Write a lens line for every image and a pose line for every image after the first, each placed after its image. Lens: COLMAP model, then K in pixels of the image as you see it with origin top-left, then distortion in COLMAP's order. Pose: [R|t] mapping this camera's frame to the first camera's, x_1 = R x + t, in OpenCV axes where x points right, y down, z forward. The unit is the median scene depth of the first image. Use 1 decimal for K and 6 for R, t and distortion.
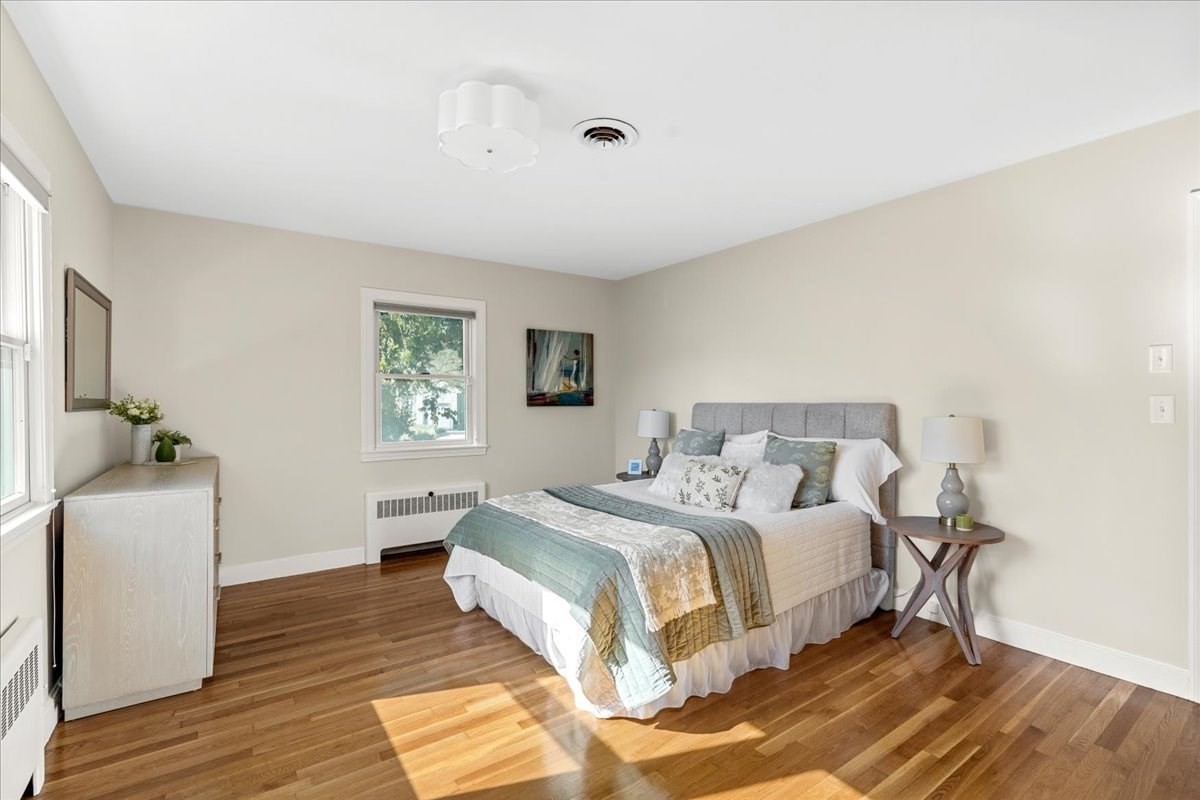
lens RADIAL K [[541.0, 0, 600.0], [0, 541.0, 400.0], [0, 0, 1]] dist [-0.003965, 0.000587]
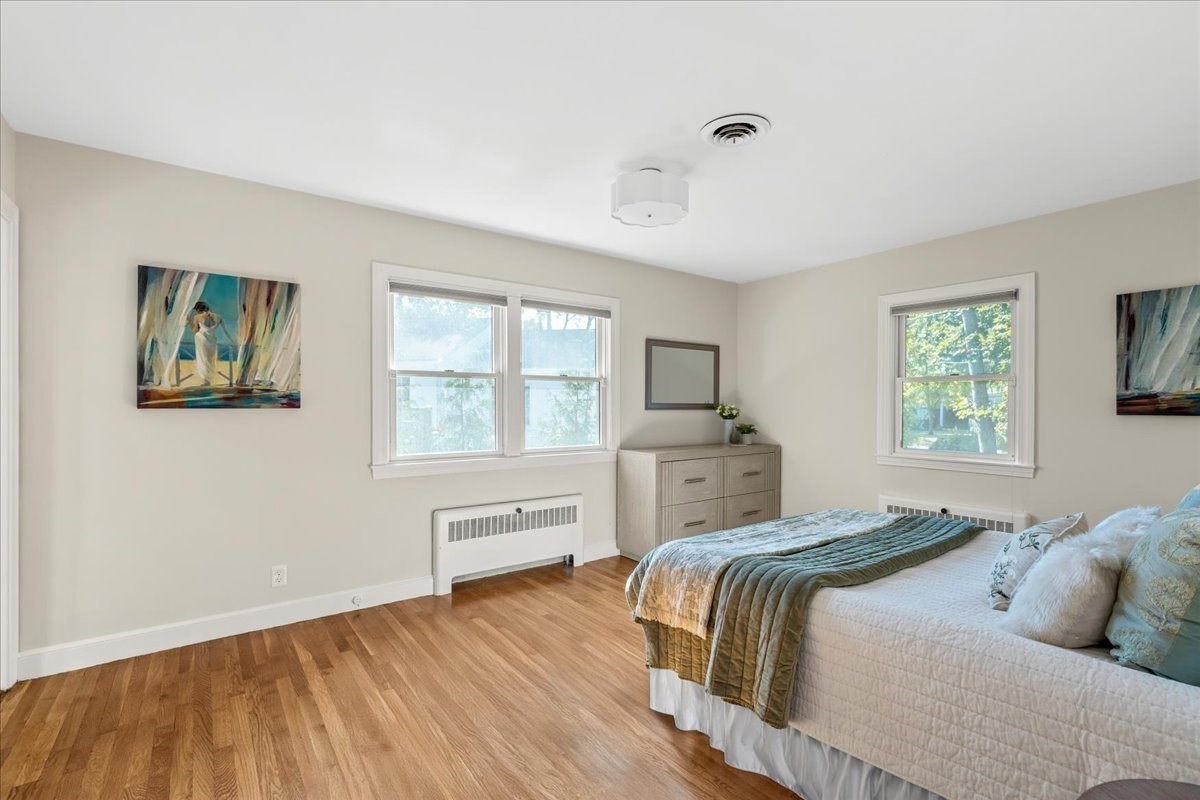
lens RADIAL K [[541.0, 0, 600.0], [0, 541.0, 400.0], [0, 0, 1]] dist [-0.003965, 0.000587]
pose [[0.045740, -0.005092, -0.998940, 0.543741], [-0.002160, 0.999984, -0.005197, -0.001648], [0.998951, 0.002396, 0.045728, 0.399514]]
